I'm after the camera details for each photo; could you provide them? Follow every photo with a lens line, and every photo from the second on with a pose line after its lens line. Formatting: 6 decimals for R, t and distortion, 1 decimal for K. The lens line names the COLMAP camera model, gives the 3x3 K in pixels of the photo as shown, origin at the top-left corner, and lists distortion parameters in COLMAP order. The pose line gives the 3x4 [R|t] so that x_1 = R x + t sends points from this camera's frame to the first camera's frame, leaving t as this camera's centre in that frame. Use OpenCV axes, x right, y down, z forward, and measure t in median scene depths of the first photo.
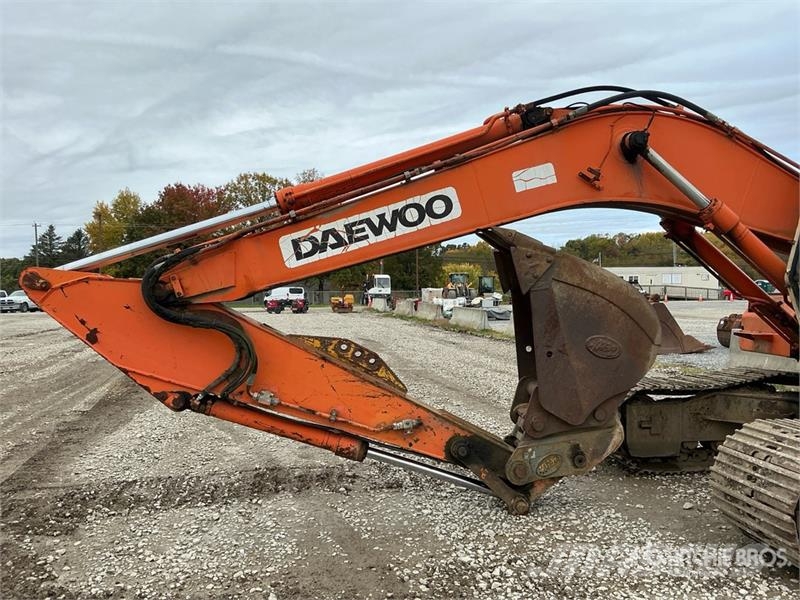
lens RADIAL K [[663.6, 0, 399.4], [0, 663.6, 307.4], [0, 0, 1]] dist [0.170232, -0.365734]
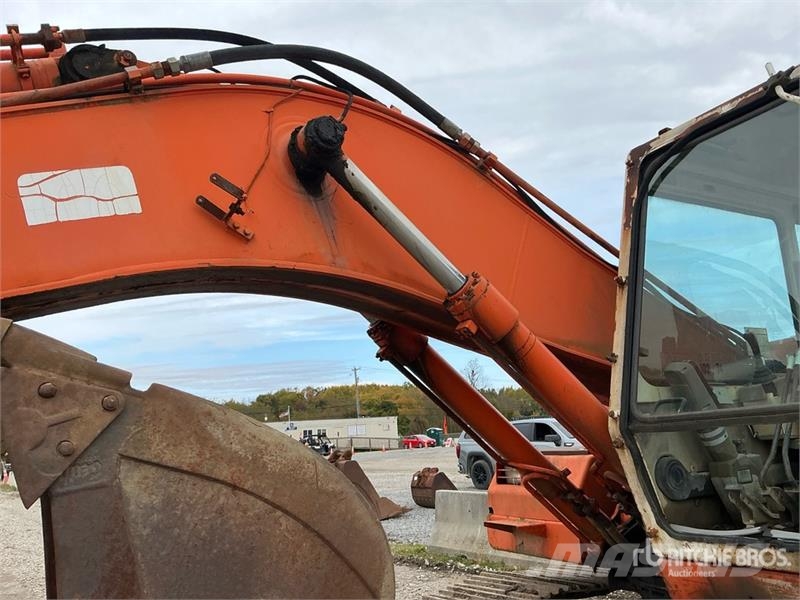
lens RADIAL K [[665.4, 0, 400.0], [0, 665.4, 300.0], [0, 0, 1]] dist [0.141962, -0.301612]
pose [[0.900137, 0.042032, 0.433575, 0.200118], [0.062794, 0.972418, -0.224635, -0.032484], [-0.431058, 0.229428, 0.872670, 0.587039]]
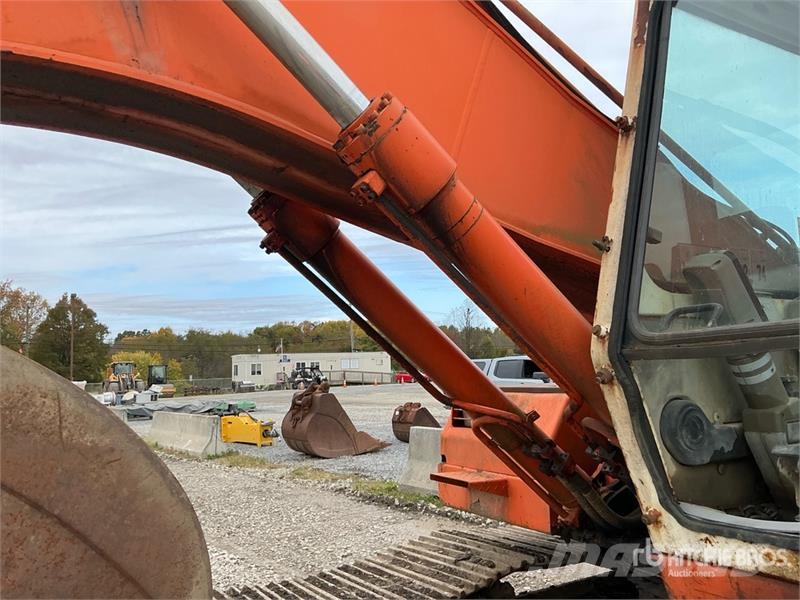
lens RADIAL K [[665.4, 0, 400.0], [0, 665.4, 300.0], [0, 0, 1]] dist [0.141962, -0.301612]
pose [[0.898259, 0.023132, 0.438857, 0.339463], [0.038922, 0.990502, -0.131875, -0.029108], [-0.437739, 0.135539, 0.888827, 0.732981]]
